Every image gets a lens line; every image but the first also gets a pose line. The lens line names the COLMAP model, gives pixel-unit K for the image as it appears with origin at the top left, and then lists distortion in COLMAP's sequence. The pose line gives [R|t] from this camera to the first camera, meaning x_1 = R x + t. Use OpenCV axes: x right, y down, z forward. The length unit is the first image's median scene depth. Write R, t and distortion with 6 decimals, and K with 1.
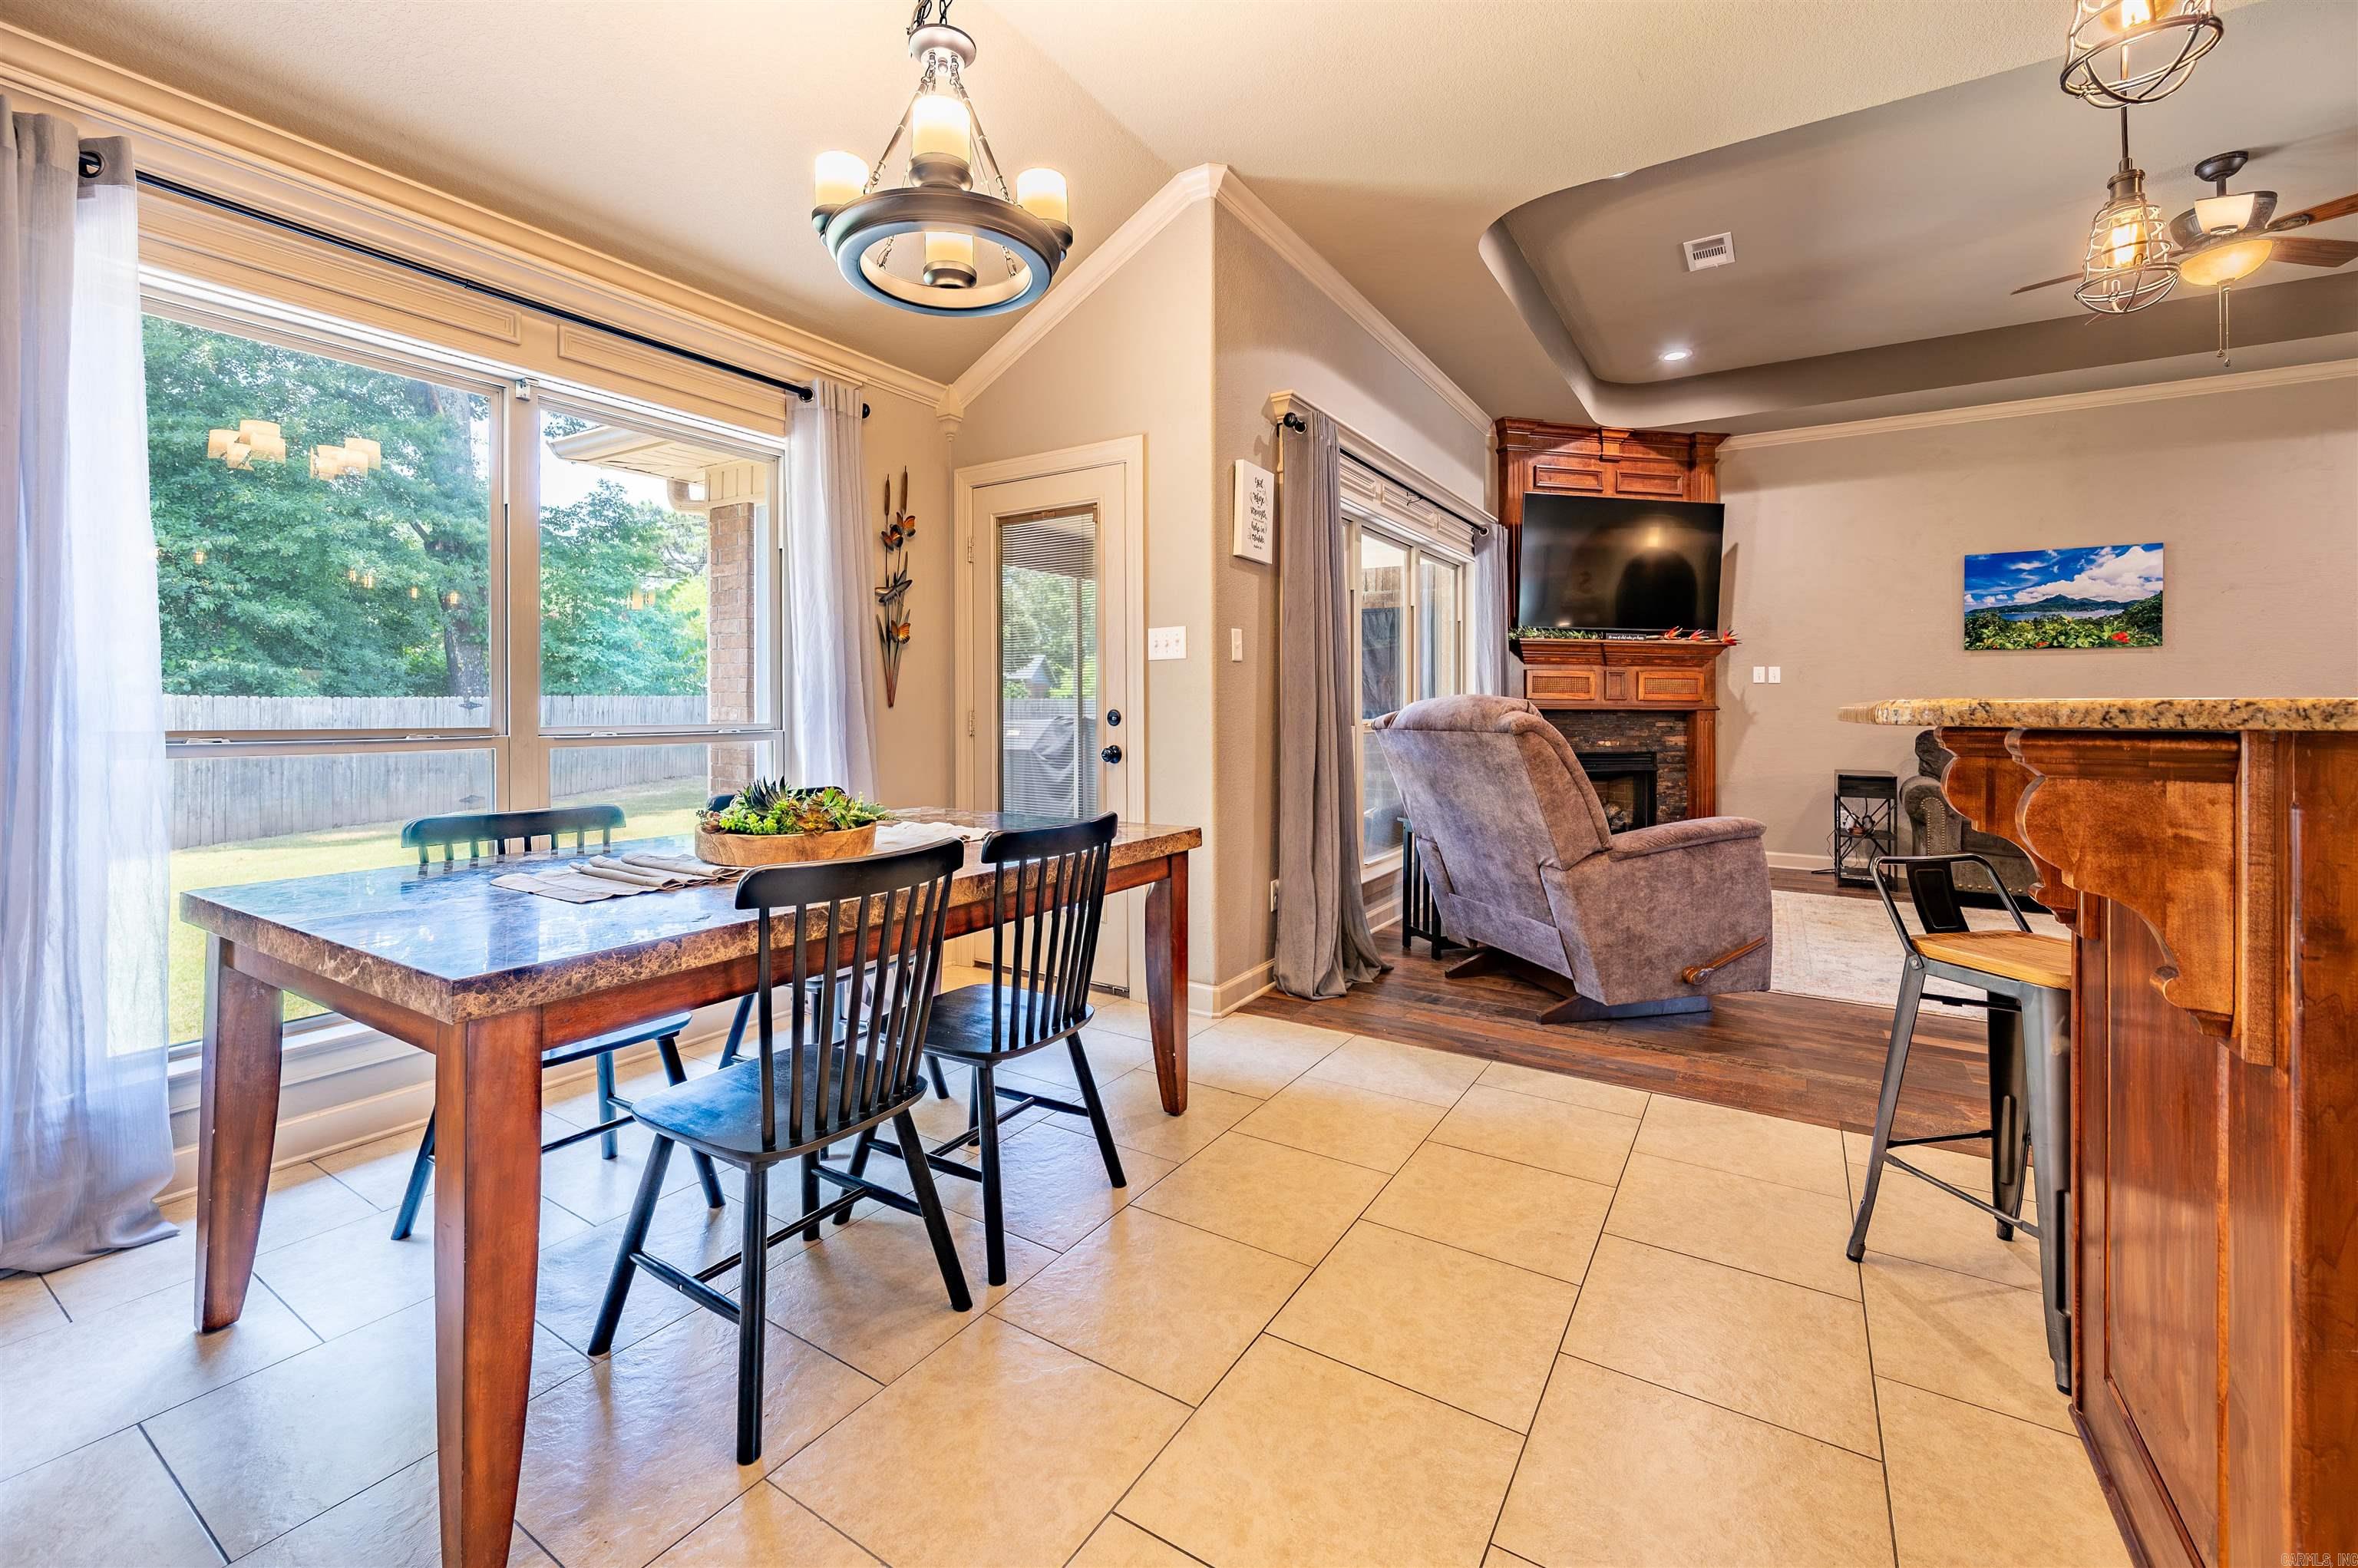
lens RADIAL K [[953.4, 0, 1157.4], [0, 953.4, 716.4], [0, 0, 1]] dist [-0.001547, 0.000362]
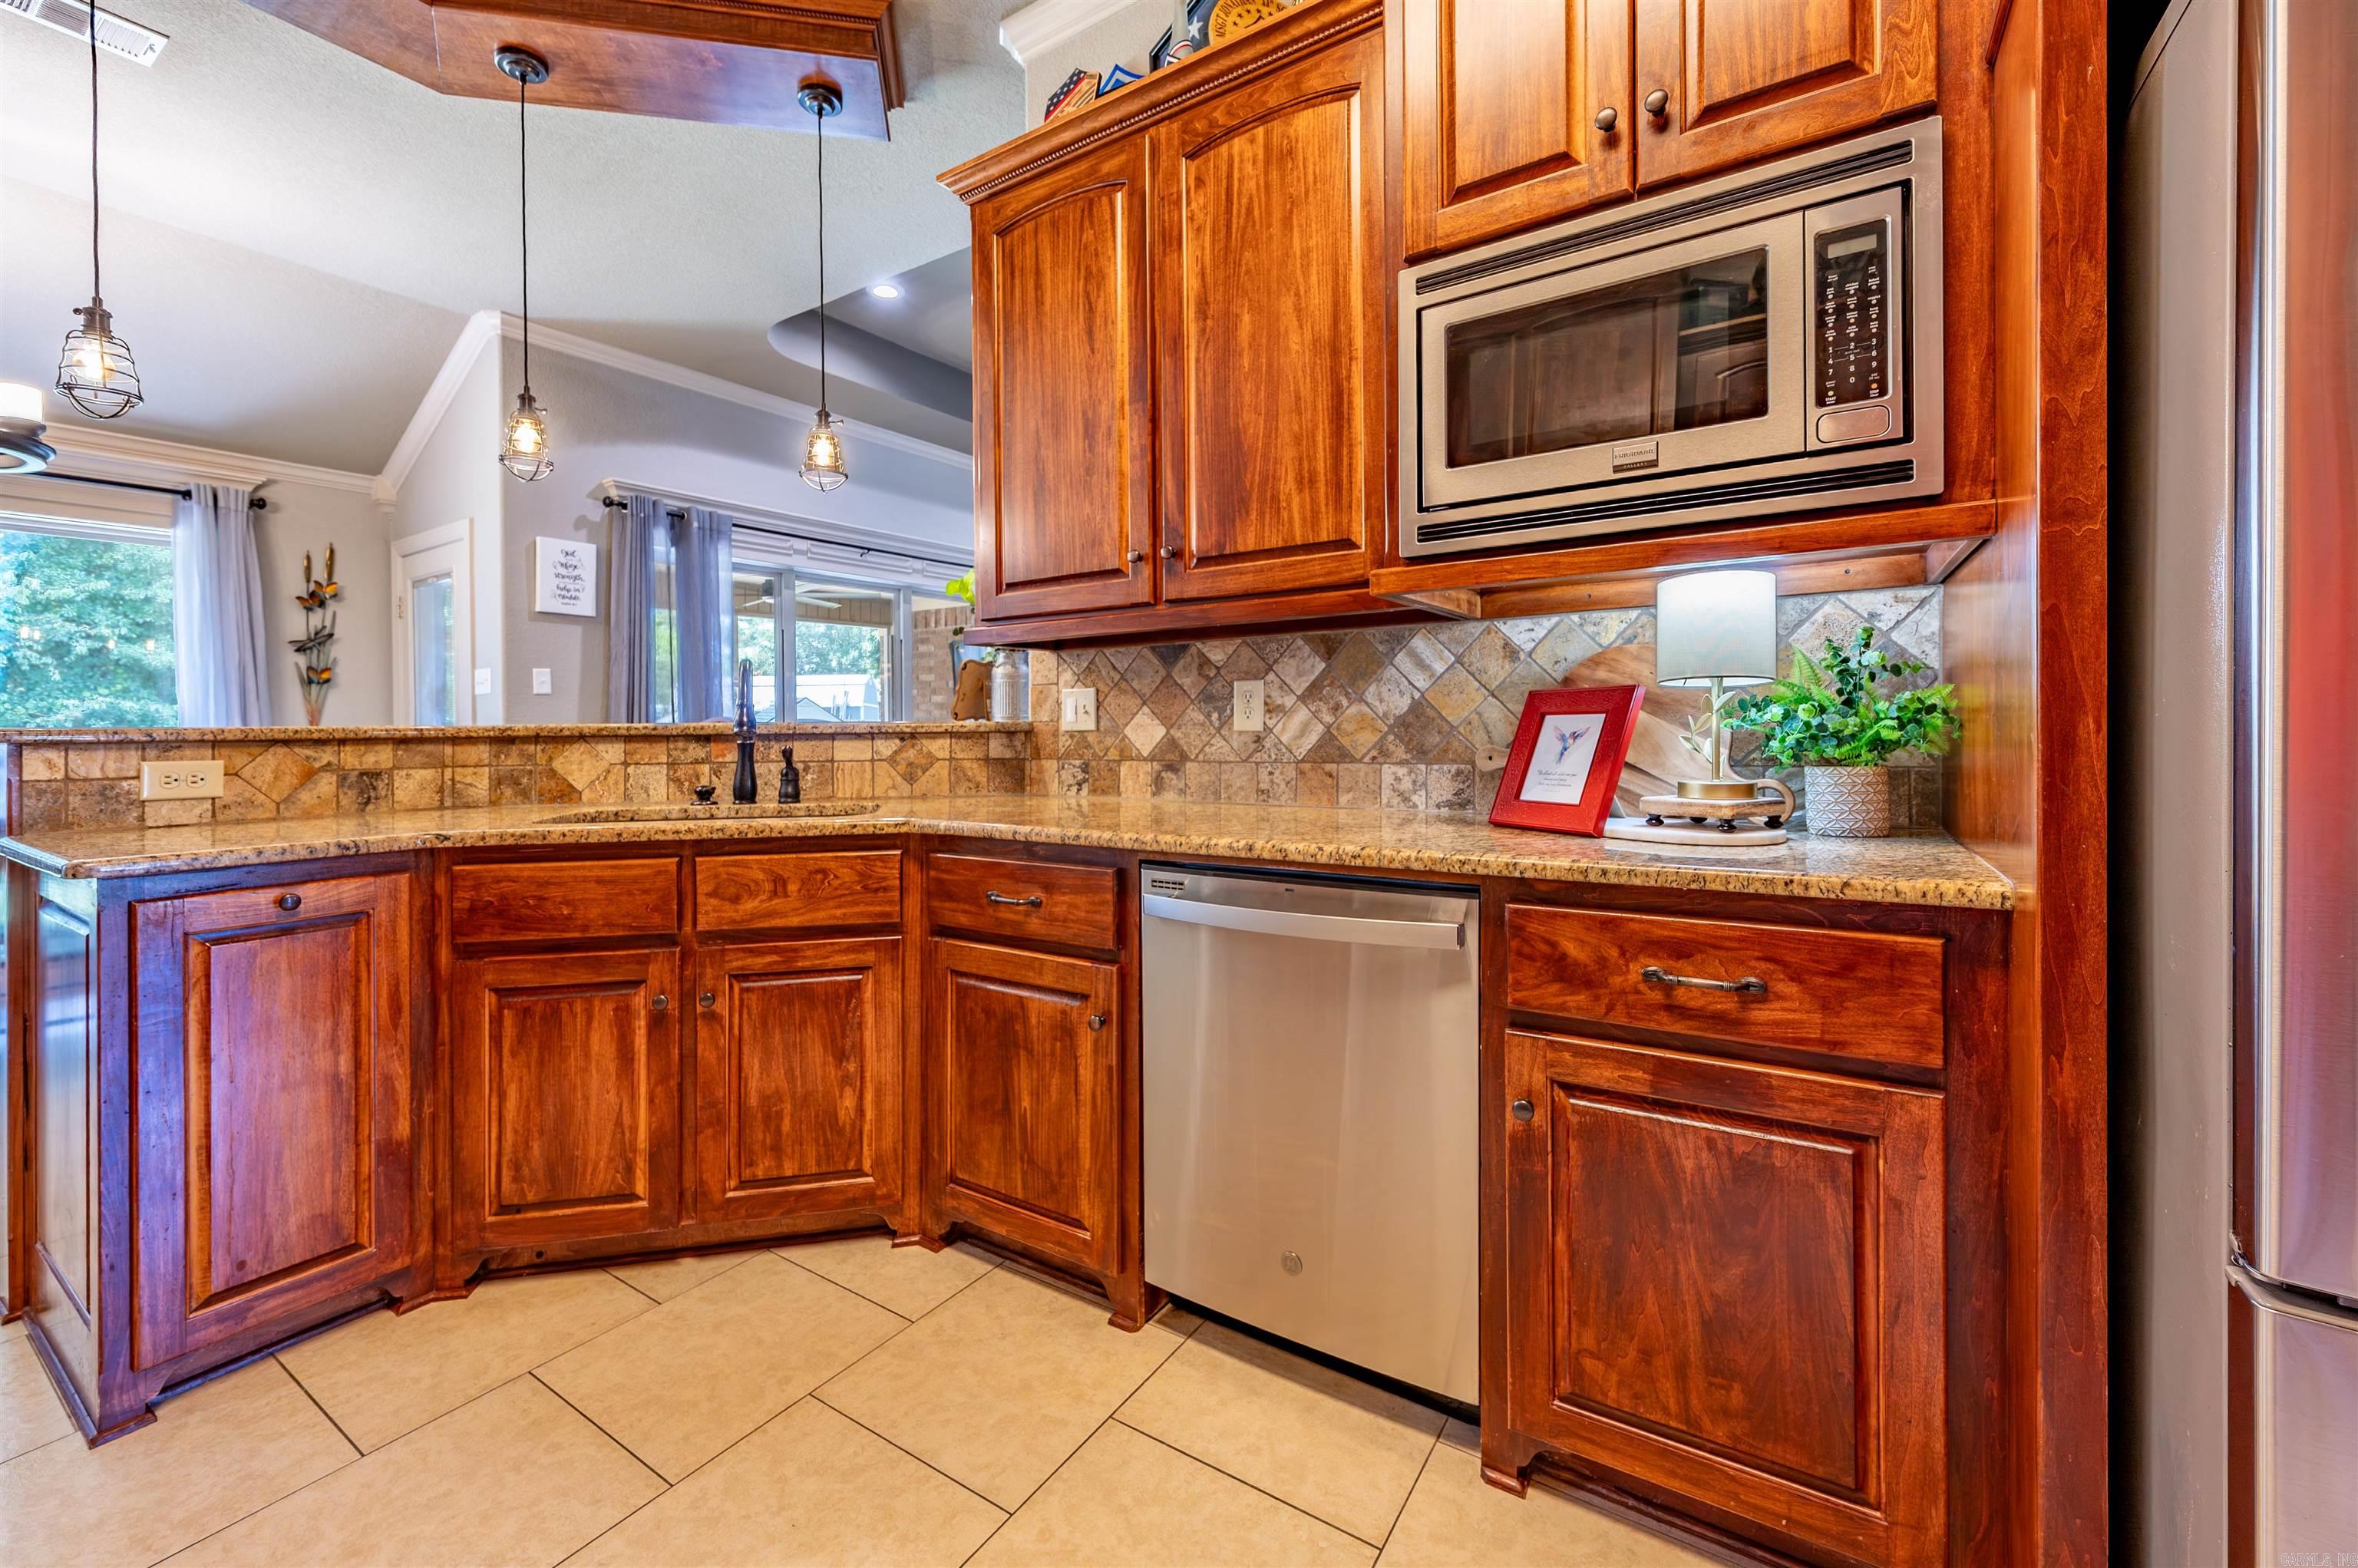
lens RADIAL K [[953.4, 0, 1161.9], [0, 953.4, 729.9], [0, 0, 1]] dist [-0.001547, 0.000362]
pose [[0.999646, -0.017972, -0.019634, 0.559345], [0.017920, 0.999835, -0.002829, 0.004286], [0.019682, 0.002476, 0.999803, -0.151715]]
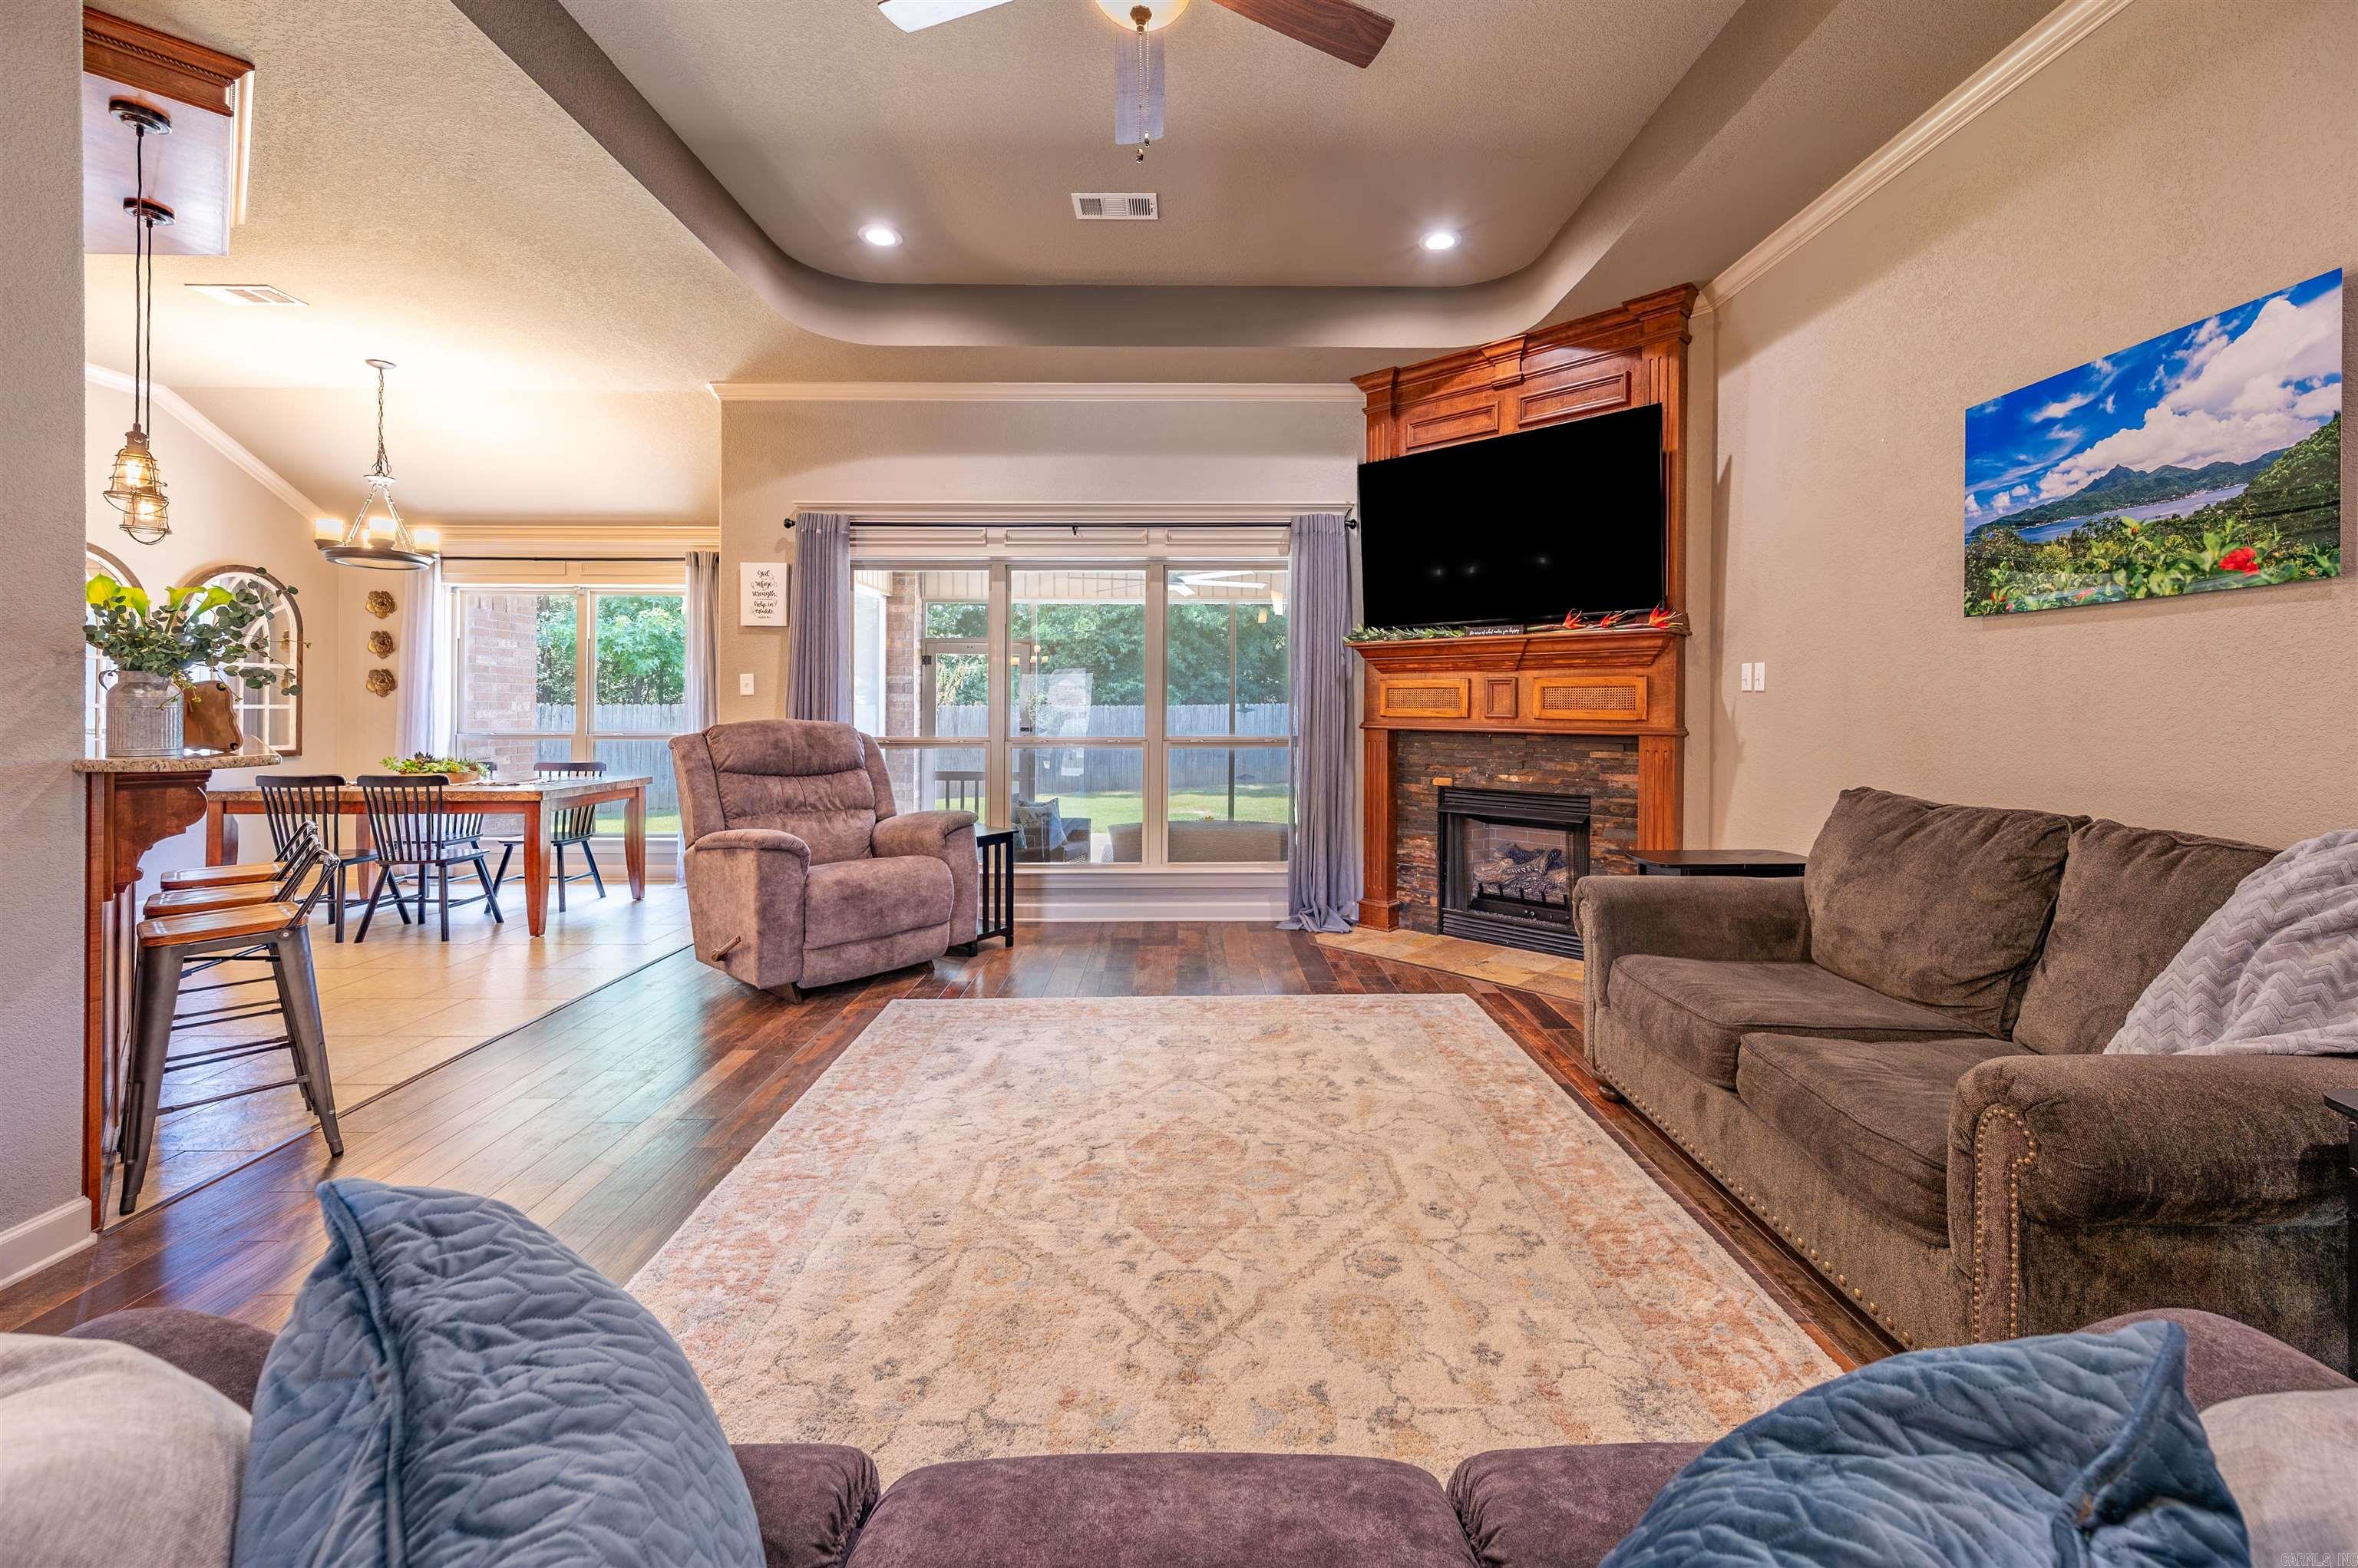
lens RADIAL K [[953.4, 0, 1200.7], [0, 953.4, 709.8], [0, 0, 1]] dist [-0.001547, 0.000362]
pose [[0.558365, 0.001912, -0.829593, 1.041328], [-0.007168, 0.999971, -0.002520, -0.022191], [0.829565, 0.007354, 0.558362, 0.451916]]
